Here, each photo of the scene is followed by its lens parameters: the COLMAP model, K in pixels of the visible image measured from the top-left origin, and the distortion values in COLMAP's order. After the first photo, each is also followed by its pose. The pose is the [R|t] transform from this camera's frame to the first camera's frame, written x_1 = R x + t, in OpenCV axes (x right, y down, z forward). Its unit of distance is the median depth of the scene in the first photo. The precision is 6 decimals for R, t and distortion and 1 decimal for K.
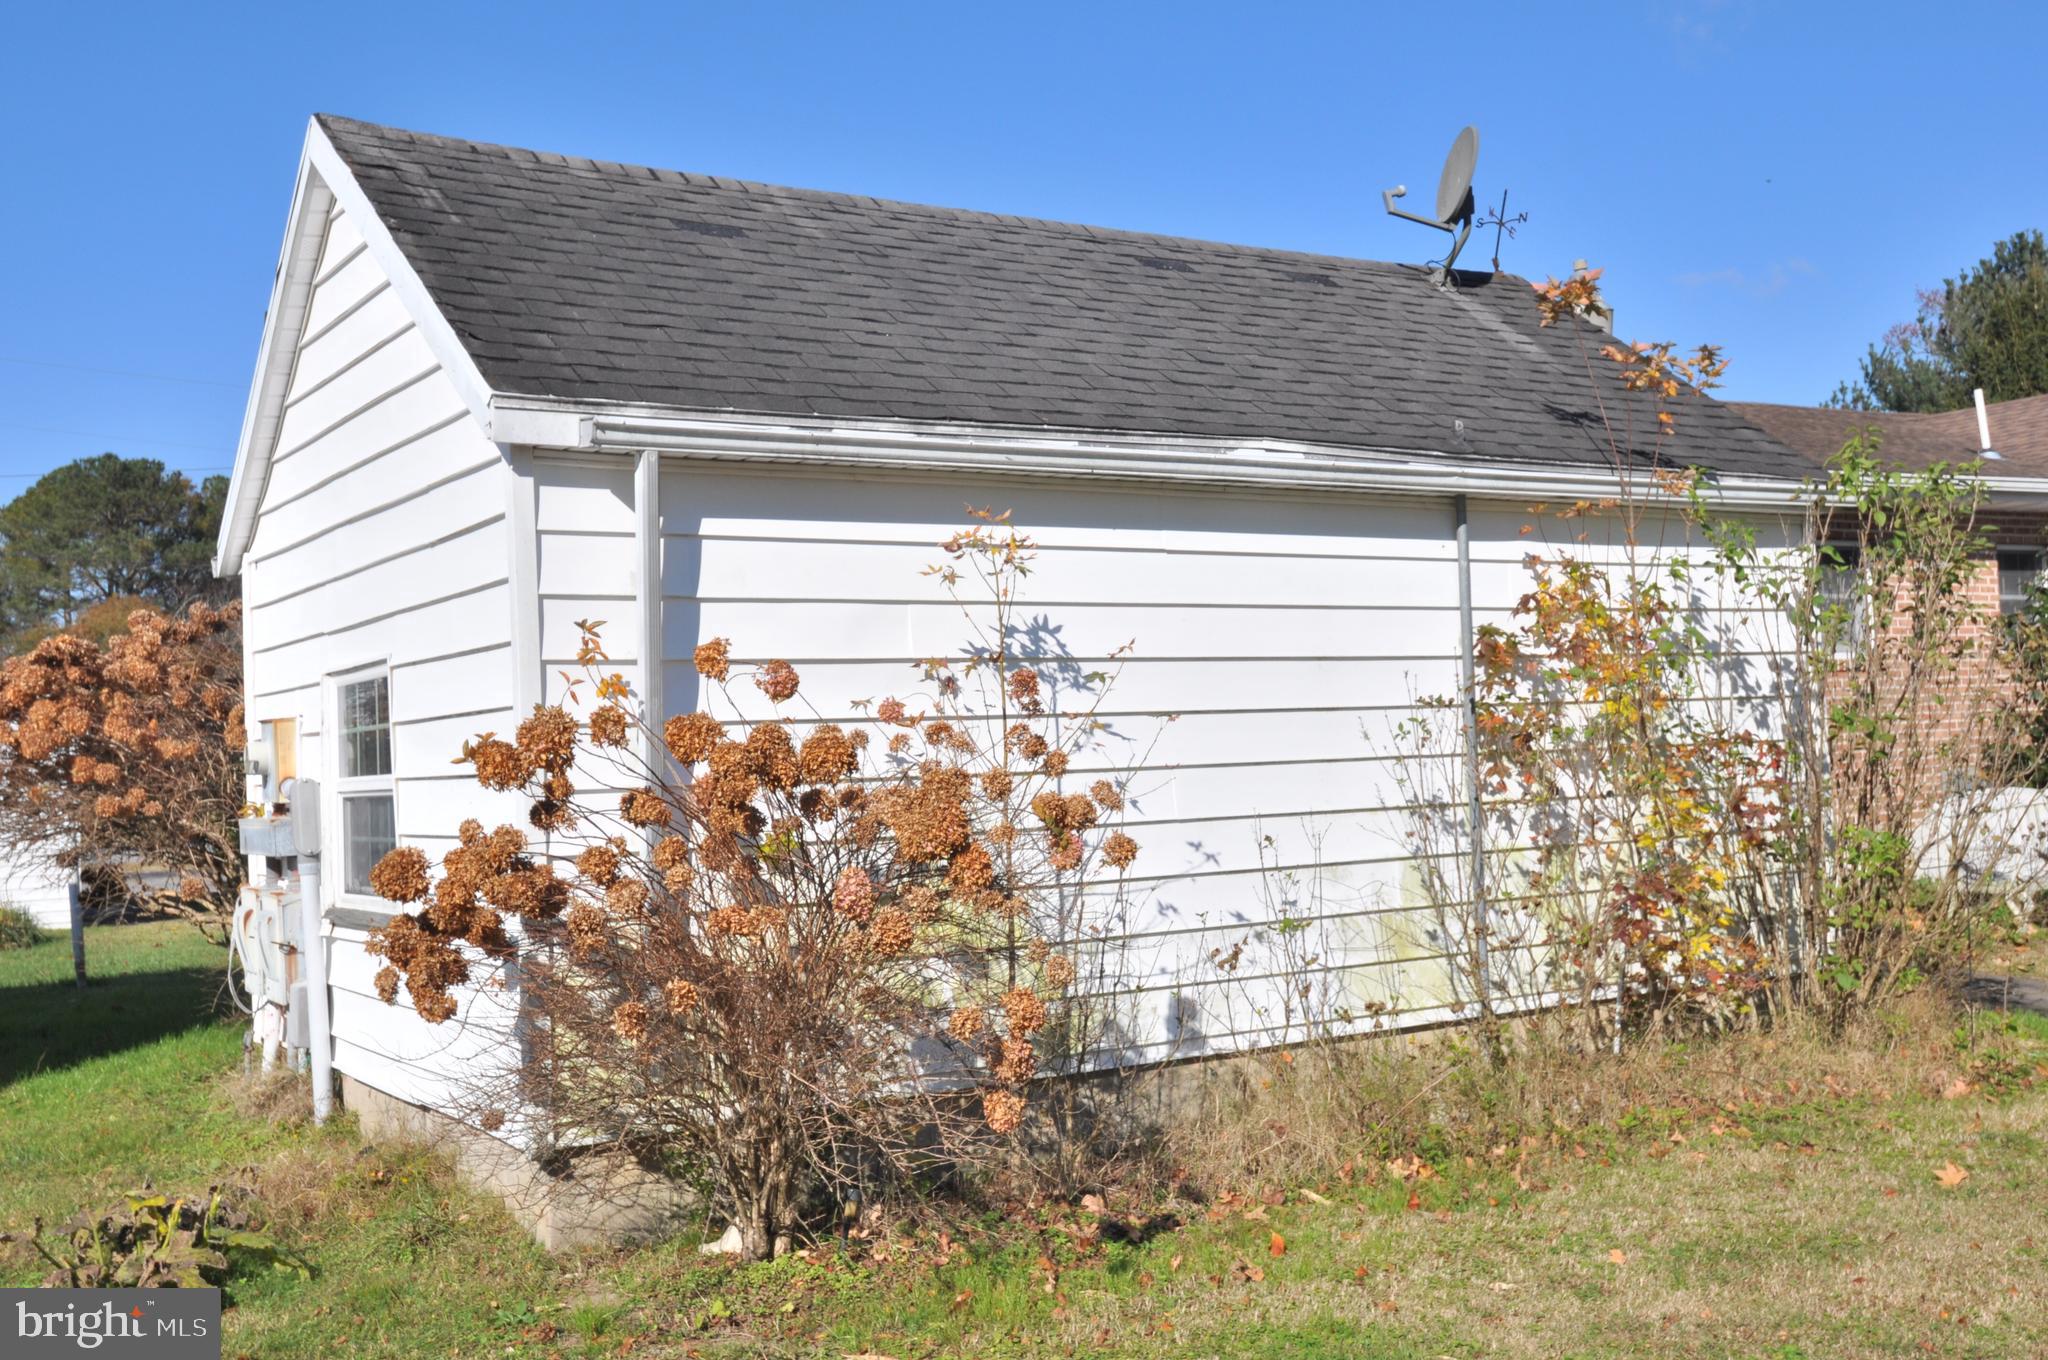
lens RADIAL K [[2116.5, 0, 1024.0], [0, 2116.5, 680.0], [0, 0, 1]] dist [-0.000256, -0.000112]
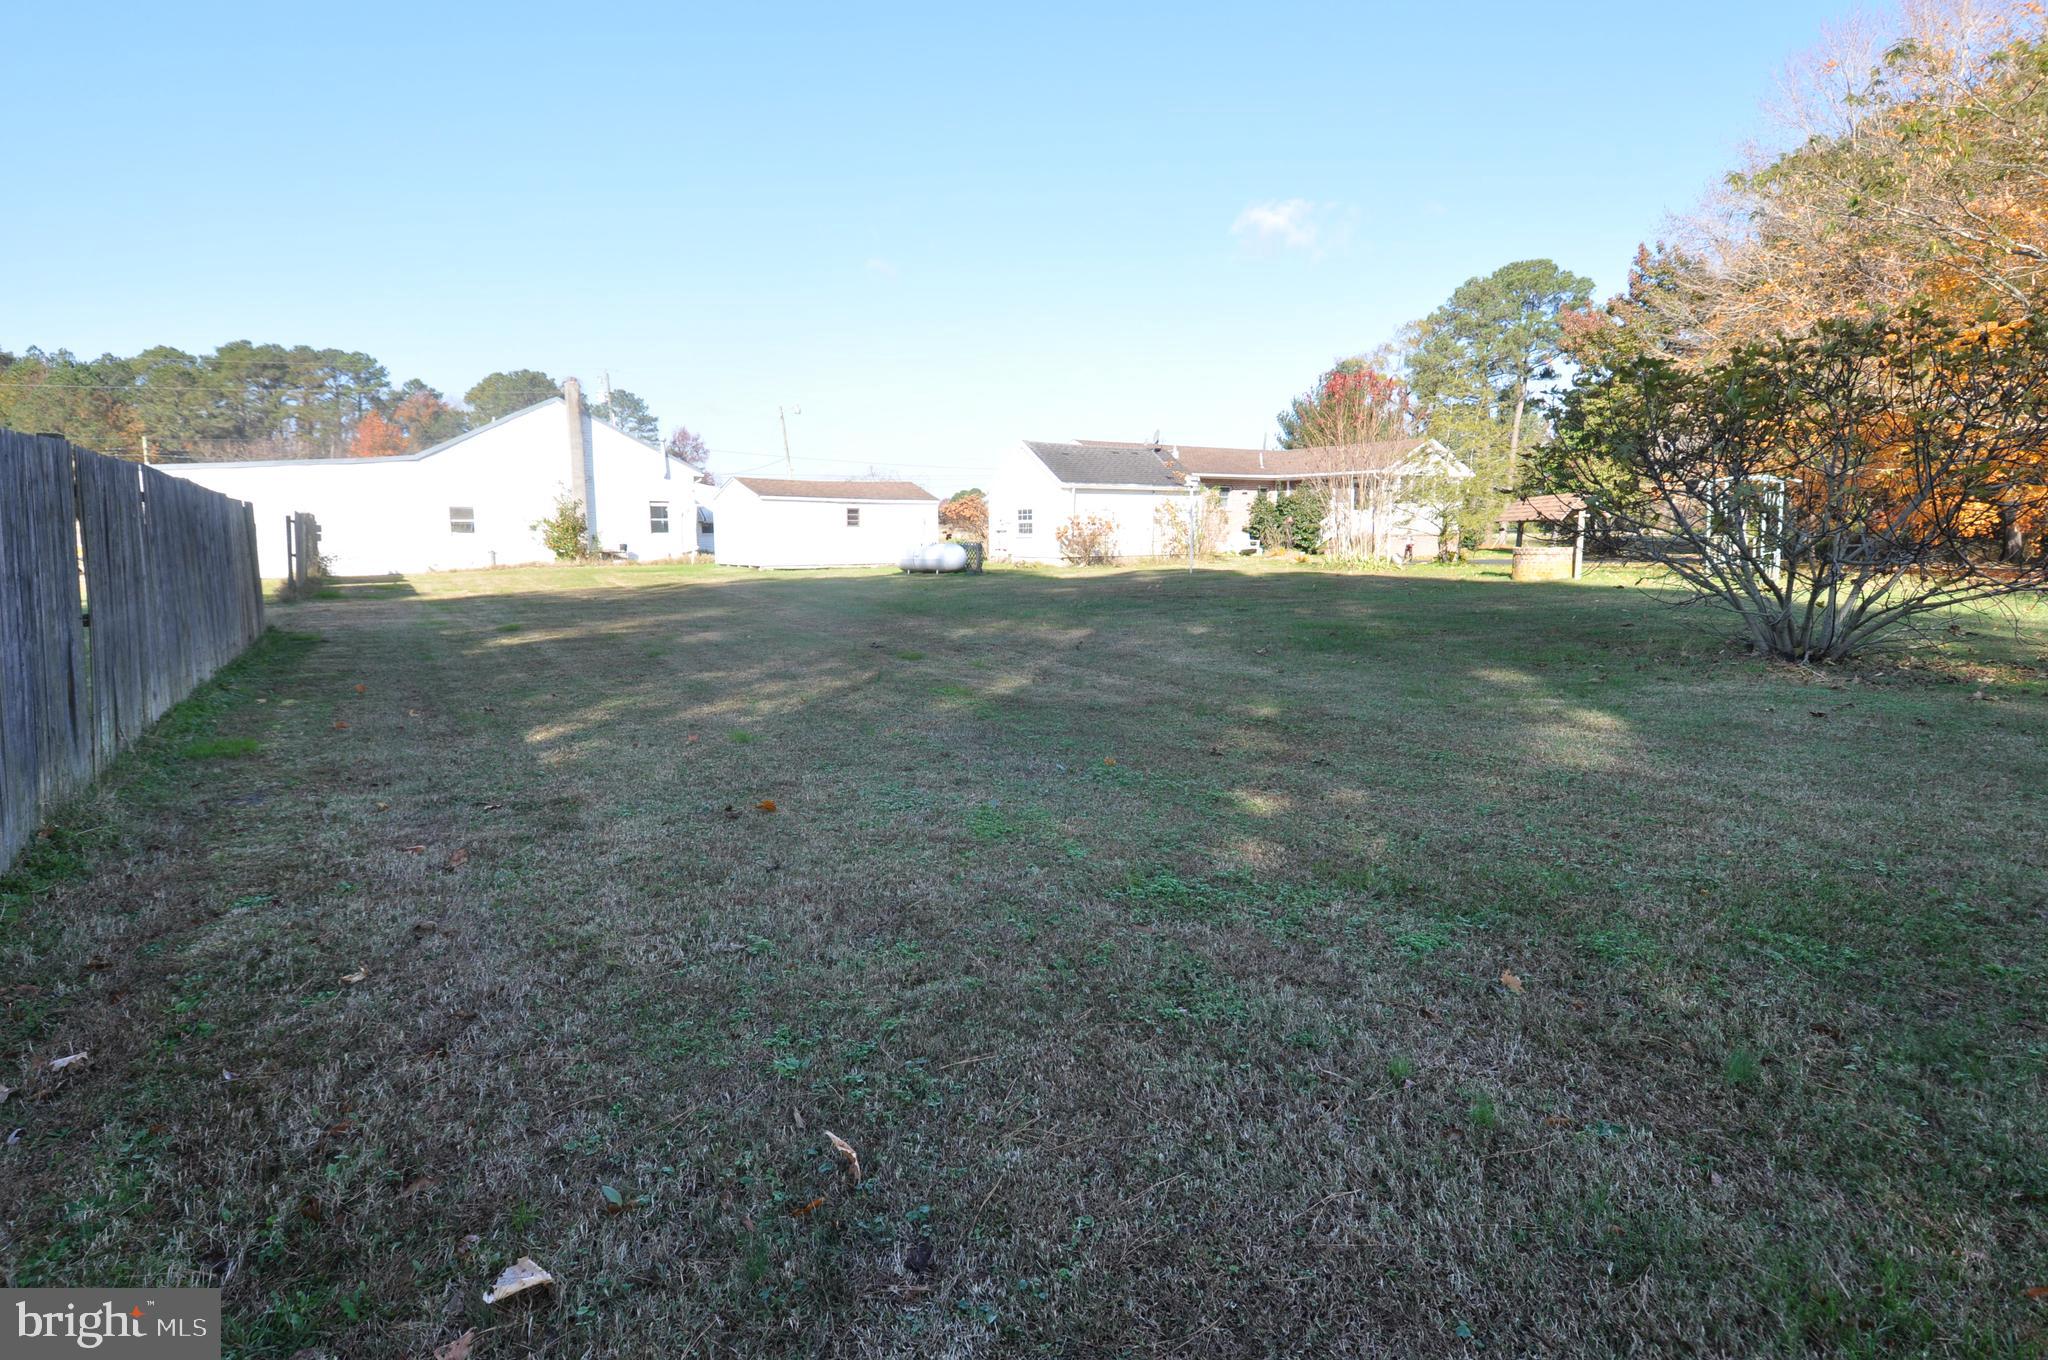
lens RADIAL K [[1052.7, 0, 1024.0], [0, 1052.7, 680.0], [0, 0, 1]] dist [0.056889, -0.061474]
pose [[0.994119, 0.033373, 0.103026, -0.671235], [-0.050132, 0.985079, 0.164638, -0.009049], [-0.095995, -0.168835, 0.980959, -2.988540]]
